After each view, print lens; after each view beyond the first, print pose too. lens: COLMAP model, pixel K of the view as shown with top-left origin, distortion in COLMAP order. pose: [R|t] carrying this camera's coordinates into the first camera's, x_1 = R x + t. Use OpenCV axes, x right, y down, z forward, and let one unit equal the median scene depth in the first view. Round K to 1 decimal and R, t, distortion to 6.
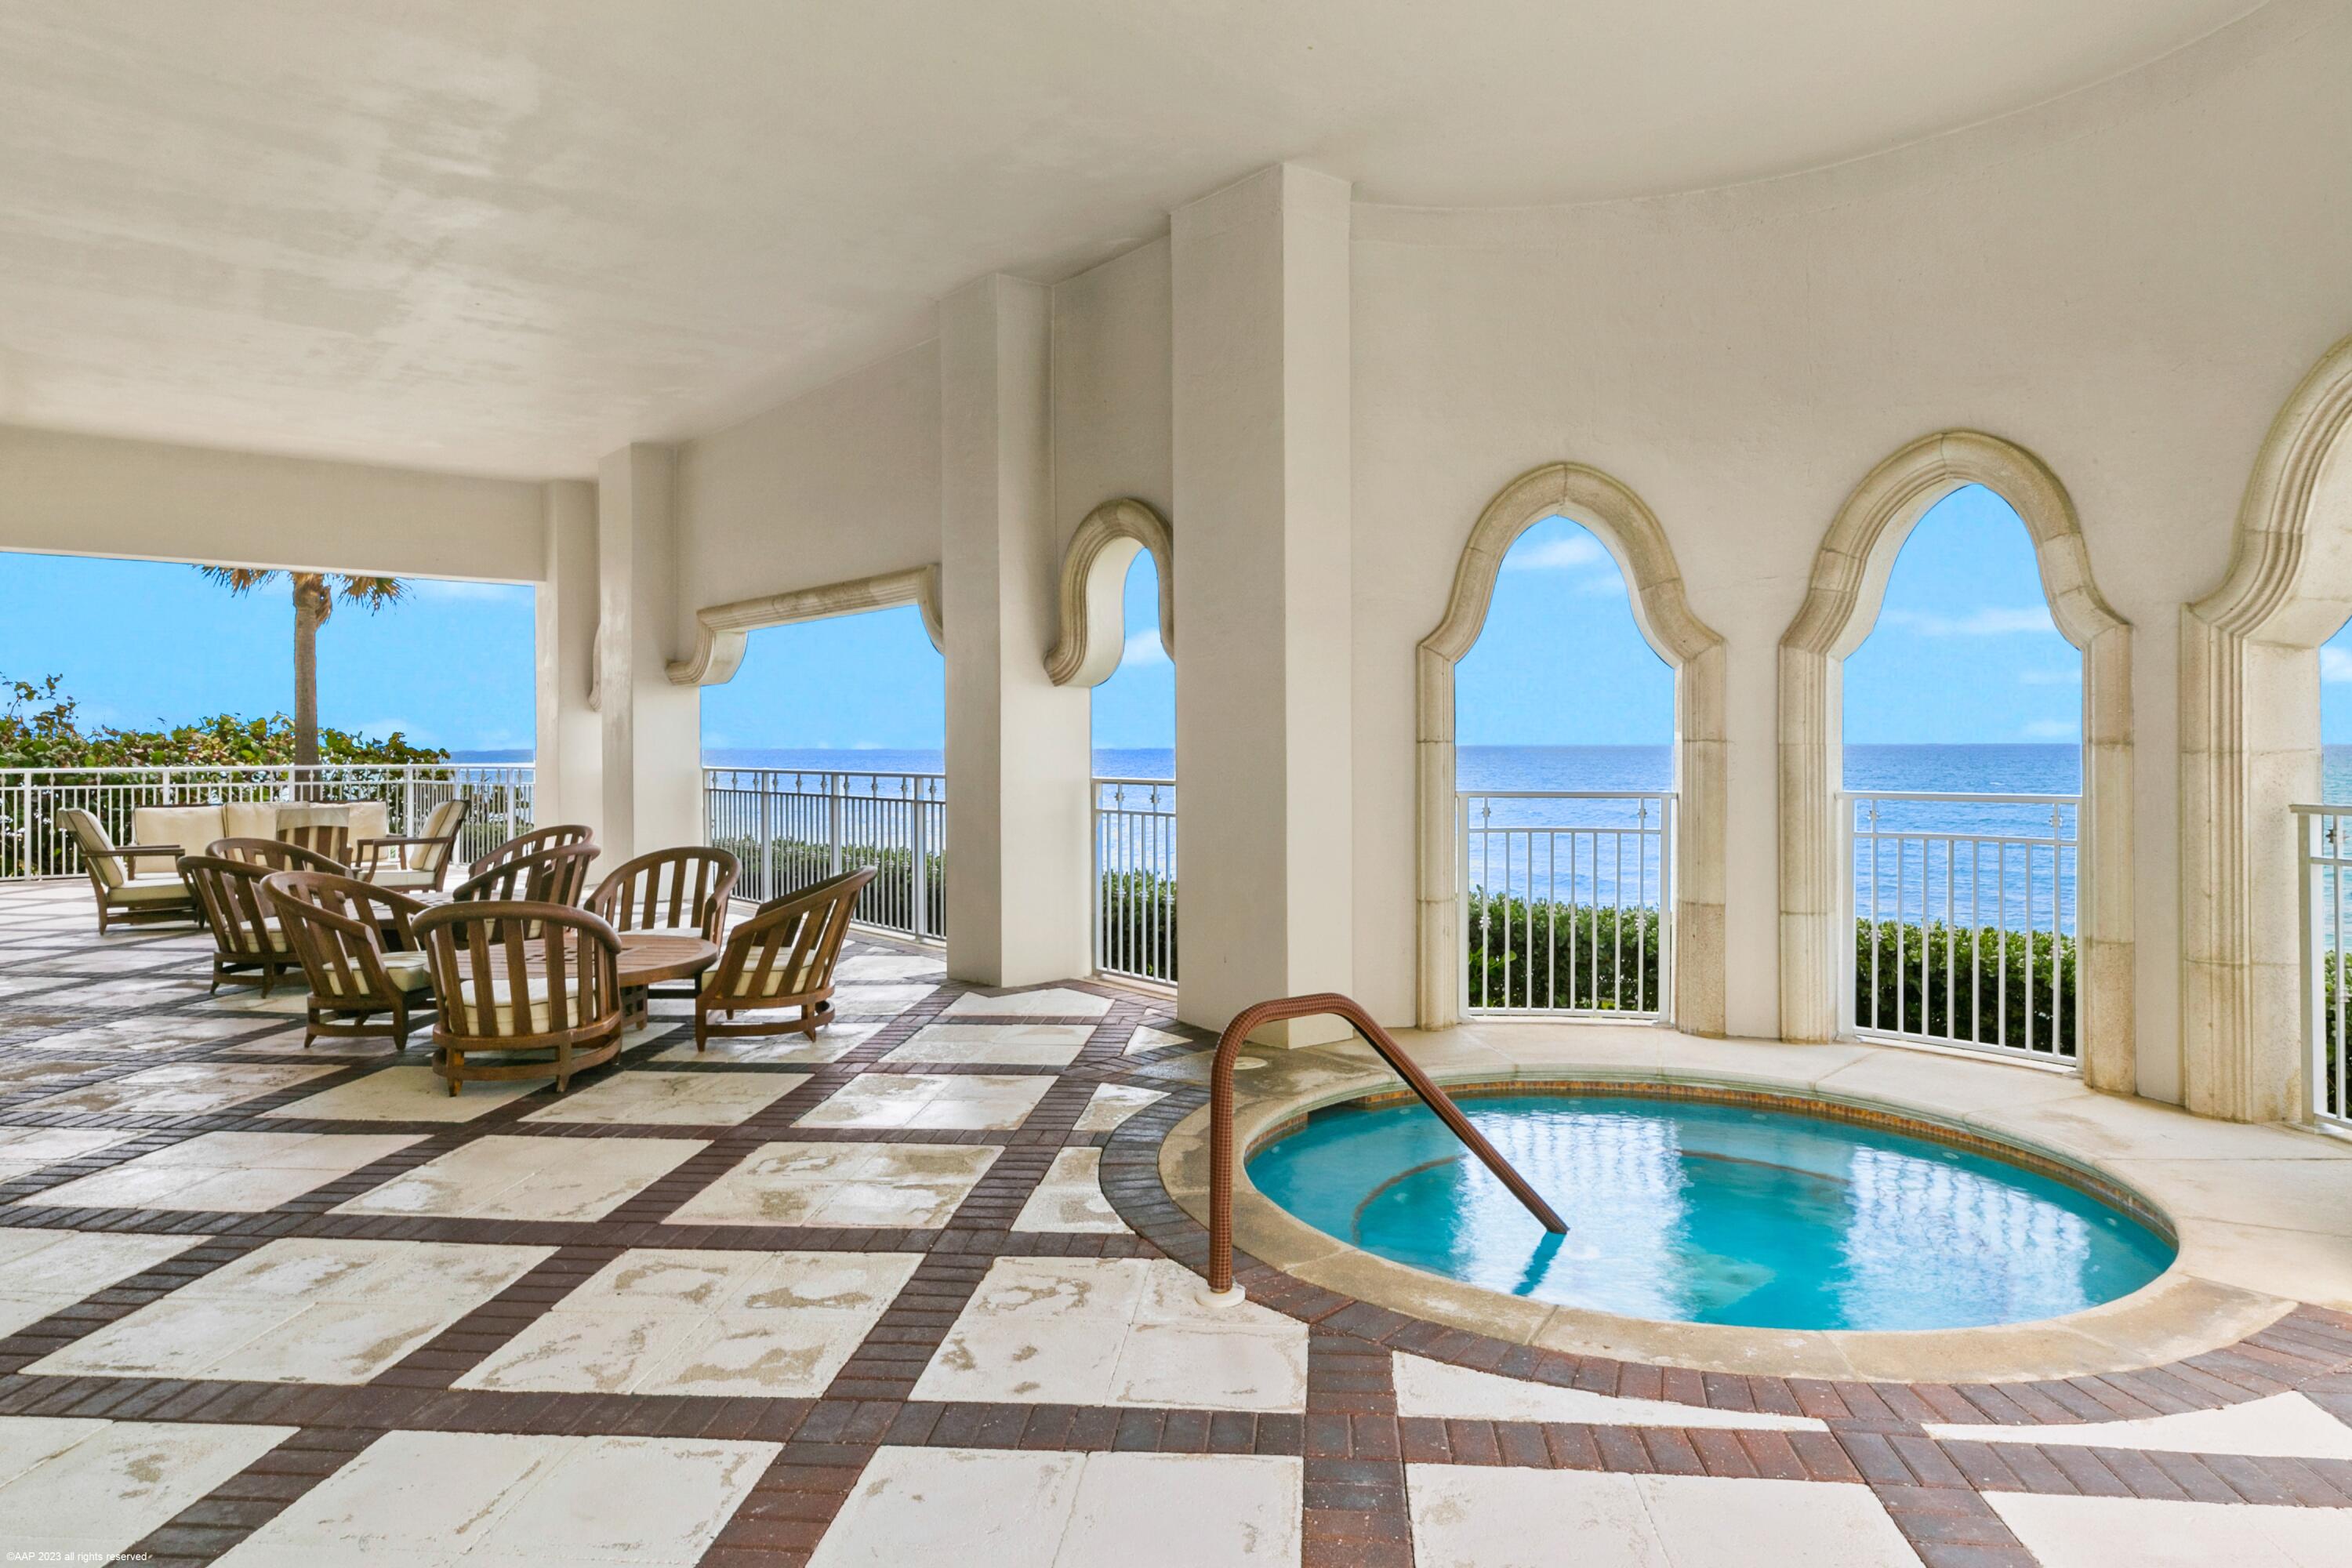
lens RADIAL K [[1494.4, 0, 1173.2], [0, 1494.4, 774.0], [0, 0, 1]] dist [0.005039, 0.000955]
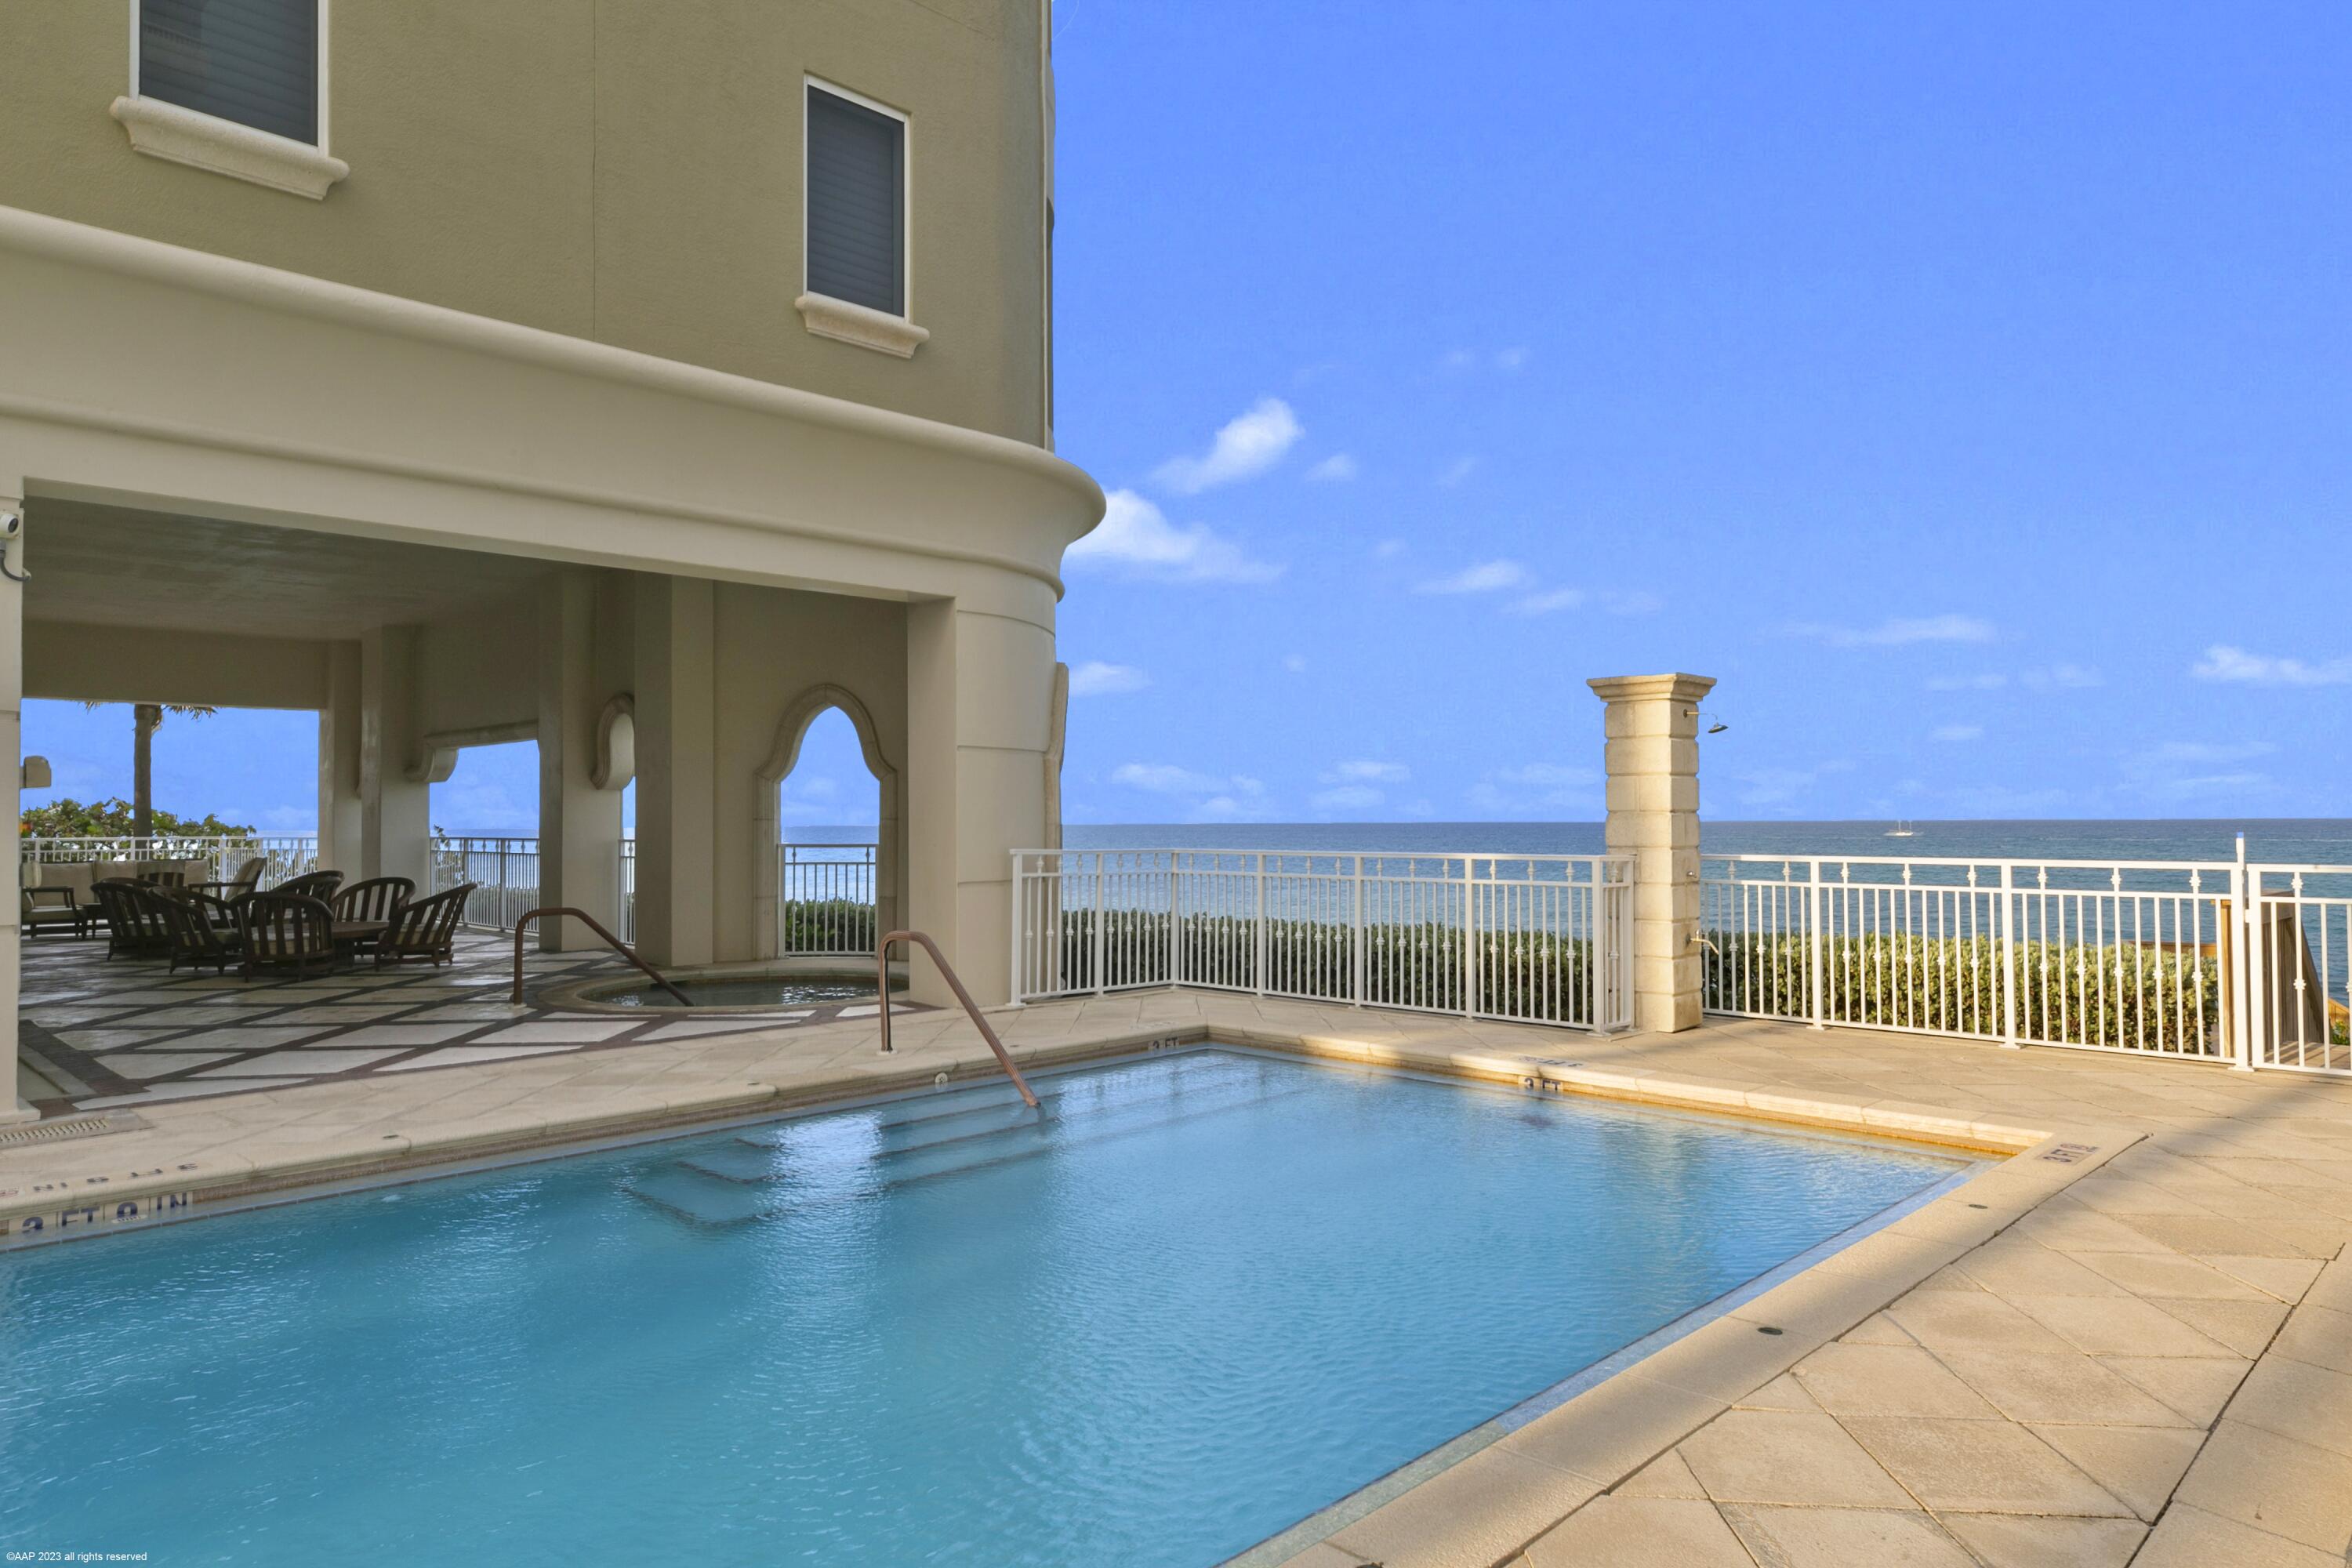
lens RADIAL K [[1484.7, 0, 1181.8], [0, 1484.7, 798.2], [0, 0, 1]] dist [0.002282, -0.000241]
pose [[0.994695, -0.001235, 0.102860, 0.456912], [0.004752, 0.999412, -0.033953, 0.017882], [-0.102757, 0.034262, 0.994116, -0.913409]]
